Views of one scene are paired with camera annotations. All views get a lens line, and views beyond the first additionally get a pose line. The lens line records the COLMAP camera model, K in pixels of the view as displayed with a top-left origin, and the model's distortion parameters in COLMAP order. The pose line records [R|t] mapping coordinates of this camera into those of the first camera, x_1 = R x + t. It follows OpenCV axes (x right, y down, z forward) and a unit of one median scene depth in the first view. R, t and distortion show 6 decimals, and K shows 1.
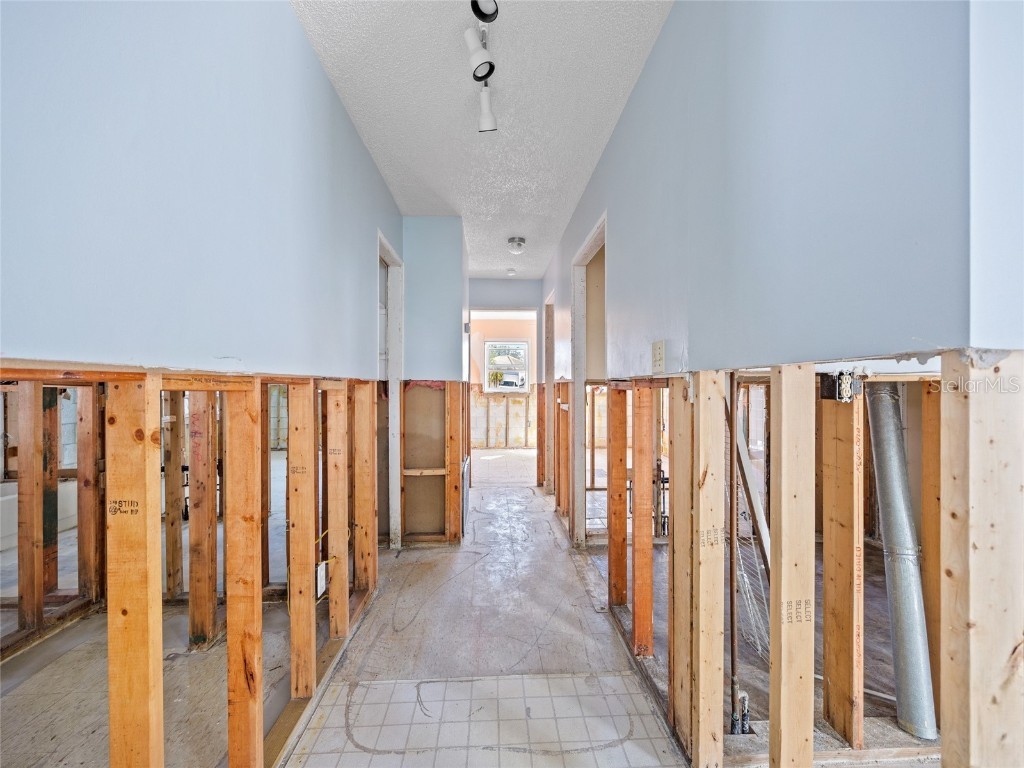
lens RADIAL K [[408.1, 0, 514.3], [0, 408.1, 381.4], [0, 0, 1]] dist [-0.000283, 0.000025]
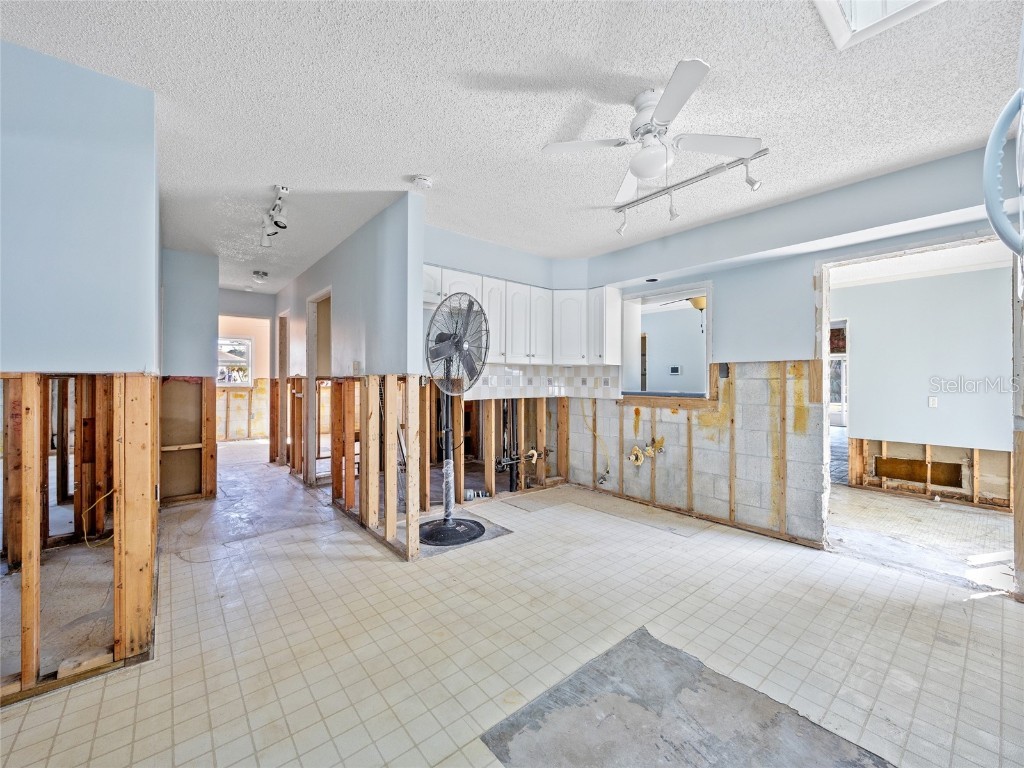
lens RADIAL K [[413.6, 0, 509.5], [0, 413.6, 376.9], [0, 0, 1]] dist [0.000554, 0.000207]
pose [[0.804935, 0.003292, 0.593354, -0.155401], [-0.005208, 0.999985, 0.001516, -0.008768], [-0.593340, -0.004311, 0.804940, -0.646740]]
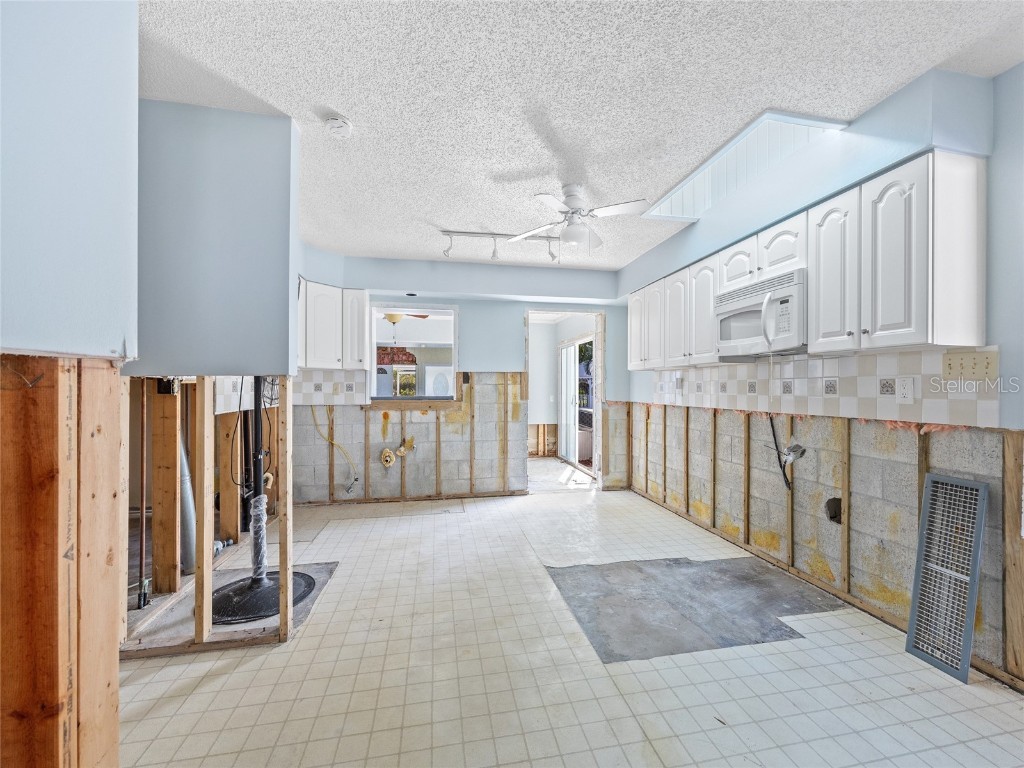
lens RADIAL K [[412.5, 0, 512.0], [0, 412.5, 384.0], [0, 0, 1]] dist [-0.000991, -0.000062]
pose [[-0.128041, 0.003835, 0.991761, -0.455074], [-0.009203, 0.999945, -0.005054, -0.000443], [-0.991726, -0.009774, -0.127999, -0.083344]]
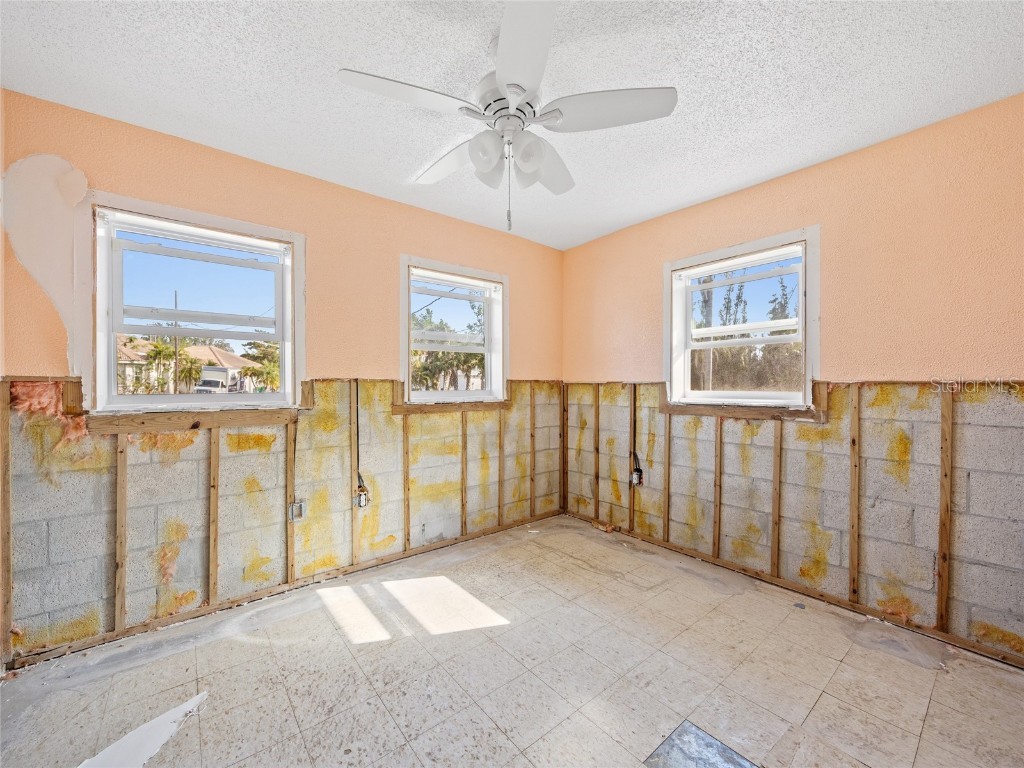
lens RADIAL K [[410.5, 0, 510.3], [0, 410.5, 393.8], [0, 0, 1]] dist [-0.000814, -0.000207]
pose [[0.815425, -0.007035, 0.578820, -0.028964], [-0.008606, 0.999668, 0.024273, 0.018108], [-0.578799, -0.024774, 0.815094, 1.570054]]
